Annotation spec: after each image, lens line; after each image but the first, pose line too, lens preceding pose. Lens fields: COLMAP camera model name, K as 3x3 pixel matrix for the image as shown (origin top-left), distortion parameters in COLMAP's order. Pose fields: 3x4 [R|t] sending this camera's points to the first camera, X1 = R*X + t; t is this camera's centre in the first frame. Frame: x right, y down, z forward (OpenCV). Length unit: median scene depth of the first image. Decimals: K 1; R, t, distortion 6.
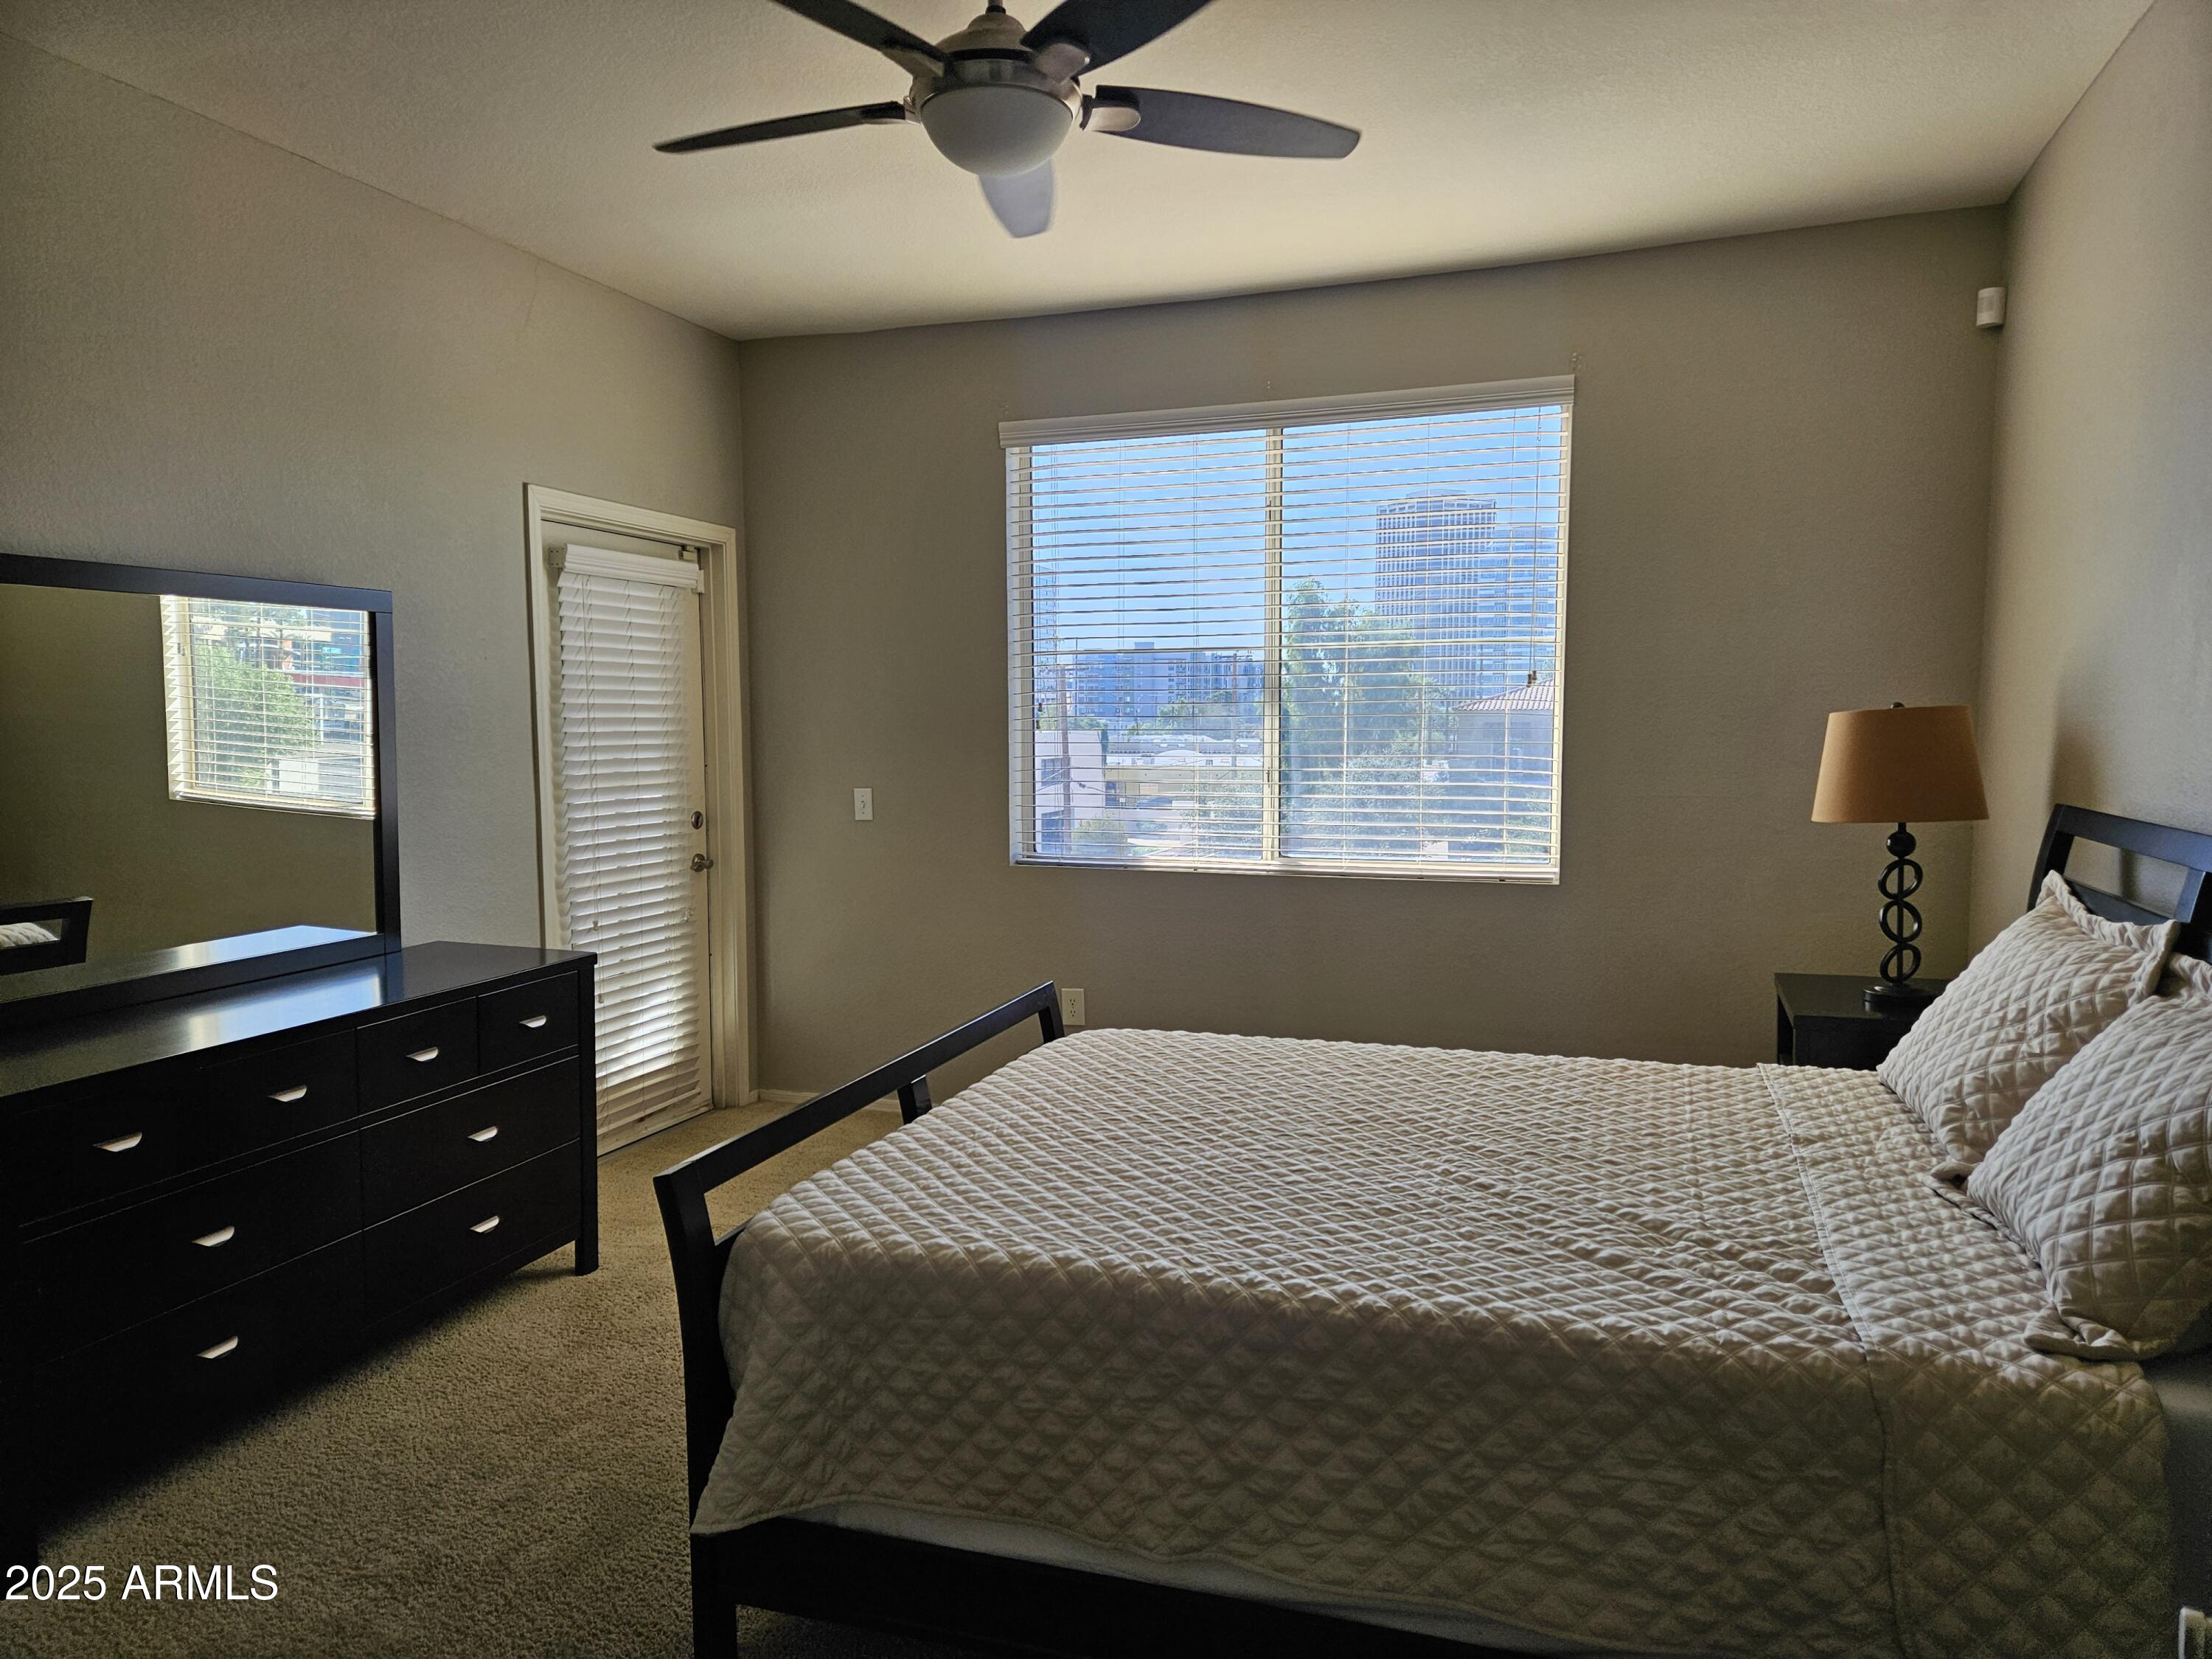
lens RADIAL K [[1471.5, 0, 1099.8], [0, 1471.5, 829.0], [0, 0, 1]] dist [0.071235, -0.056945]
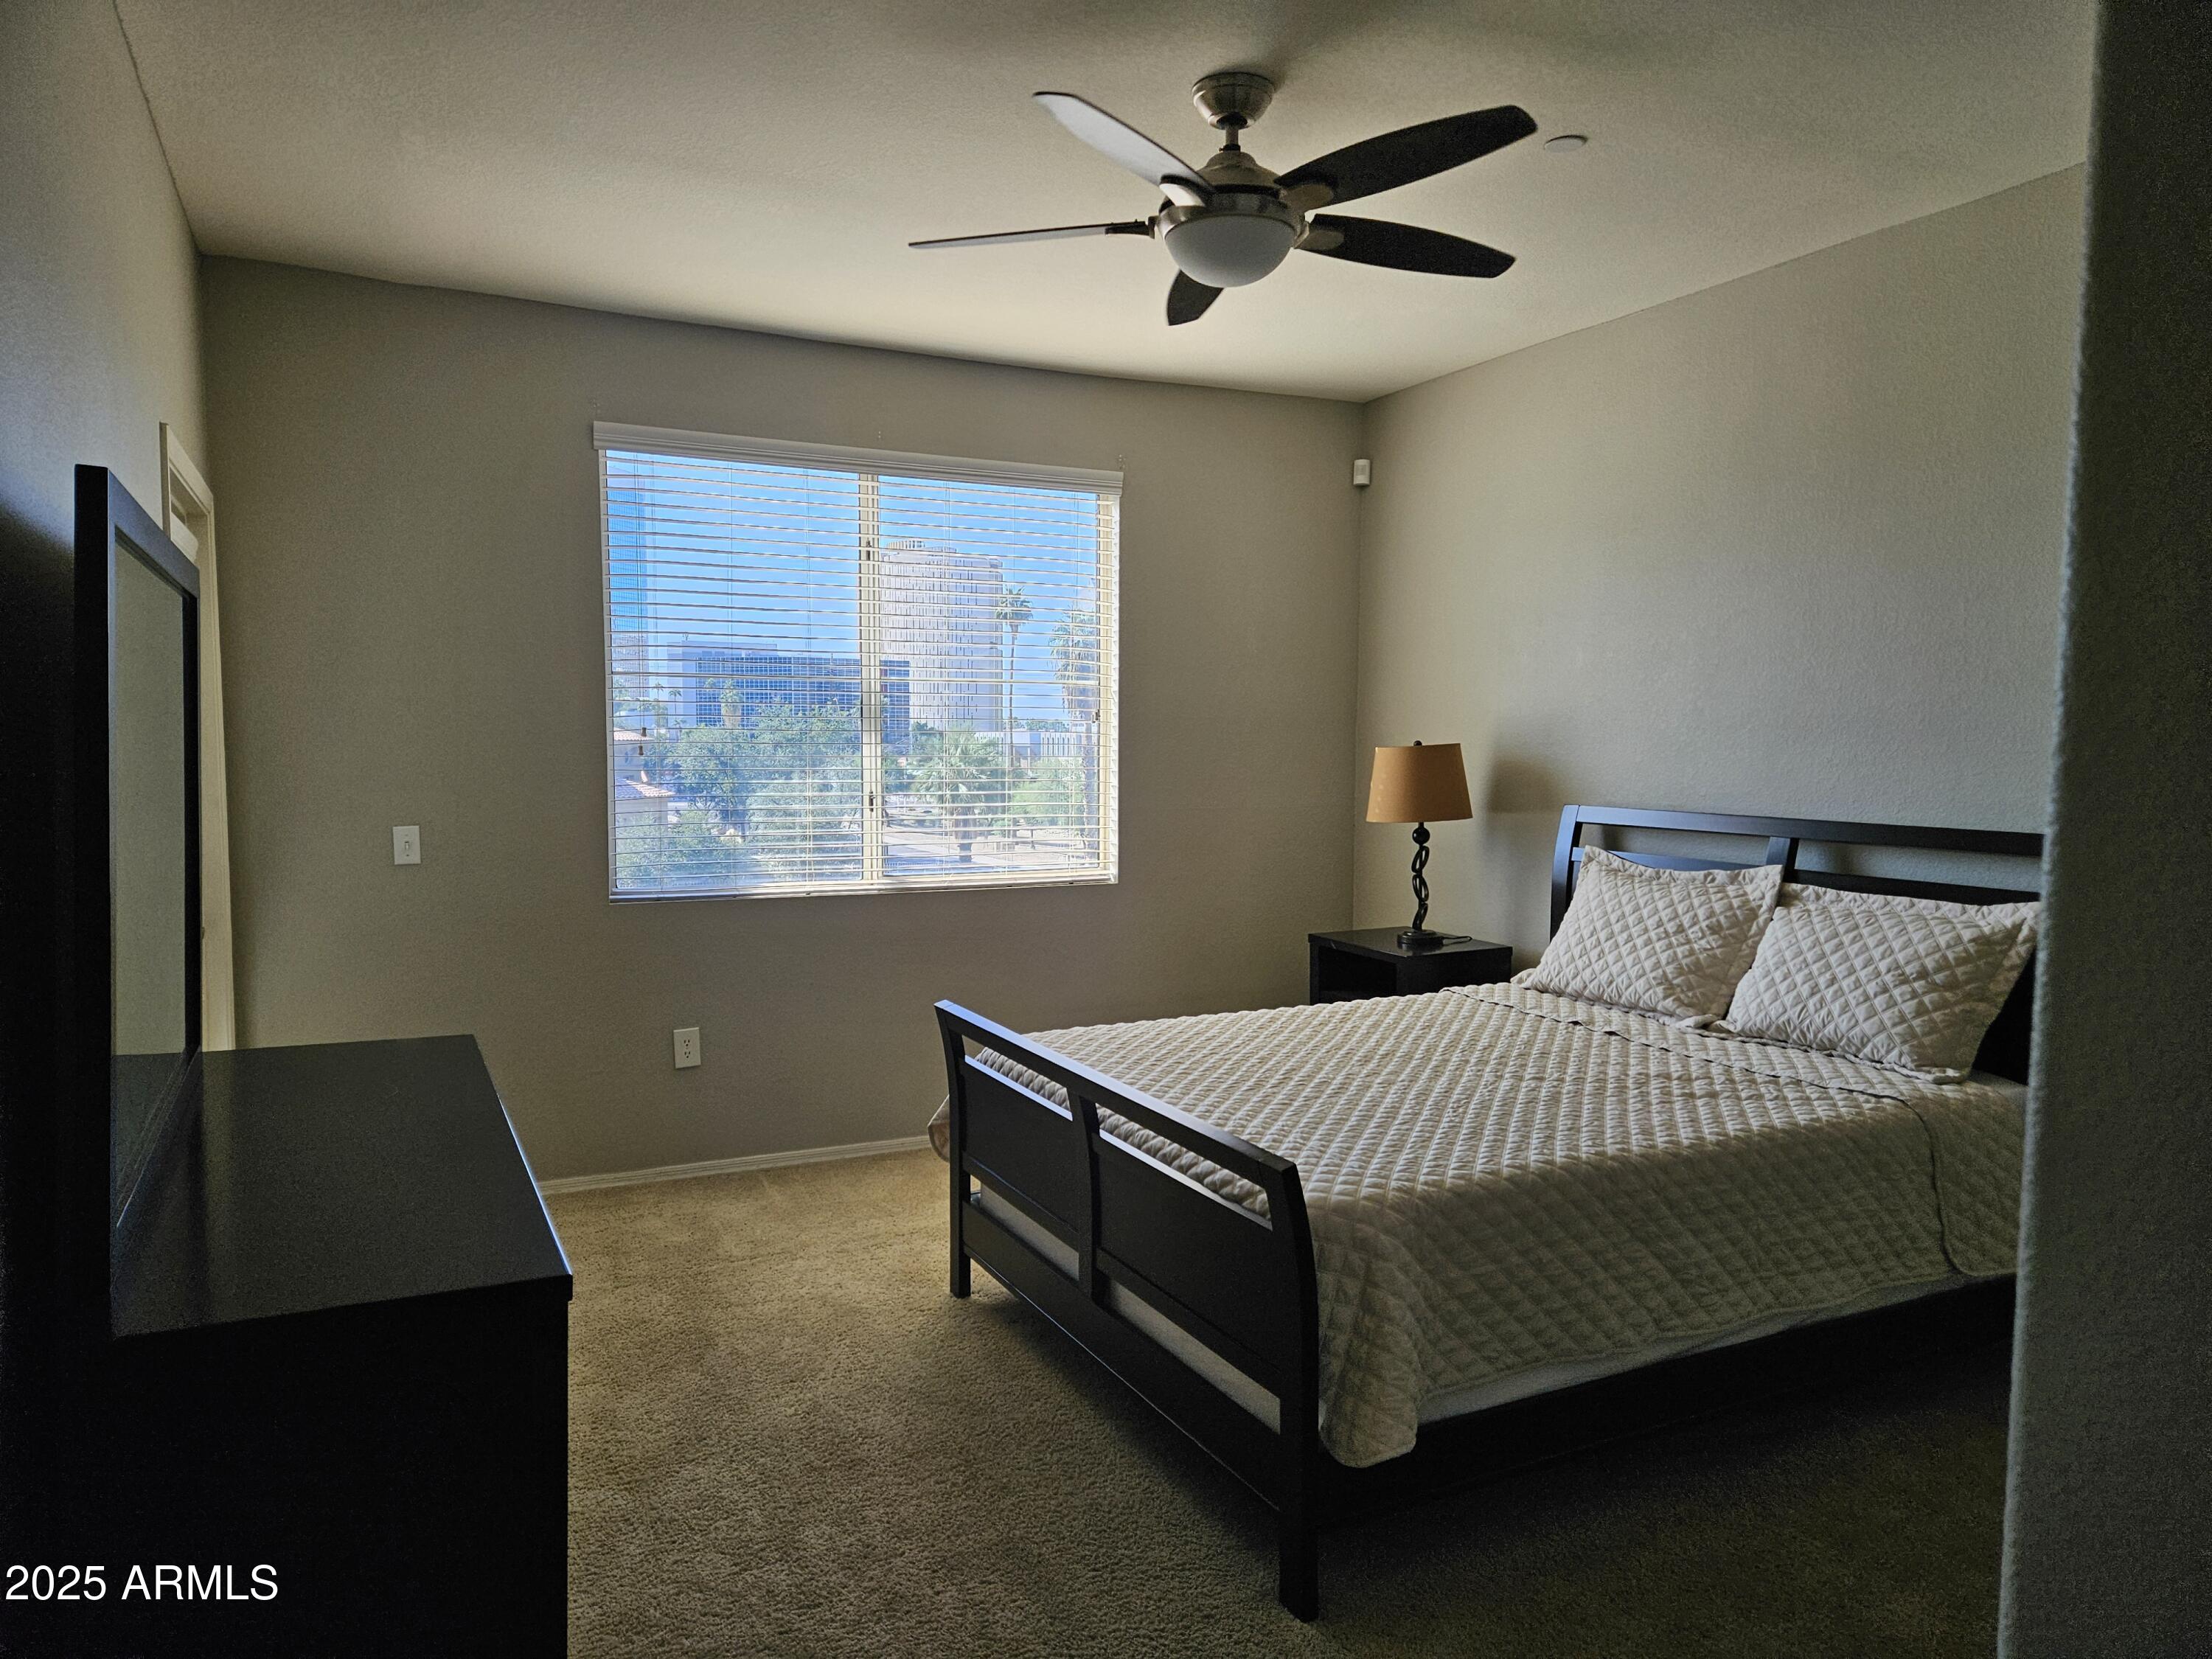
lens RADIAL K [[1471.5, 0, 1097.9], [0, 1471.5, 826.6], [0, 0, 1]] dist [0.071235, -0.056945]
pose [[0.701605, -0.033345, 0.711785, -0.730463], [0.044775, 0.998994, 0.002664, -0.018081], [-0.711158, 0.030001, 0.702392, 0.199233]]
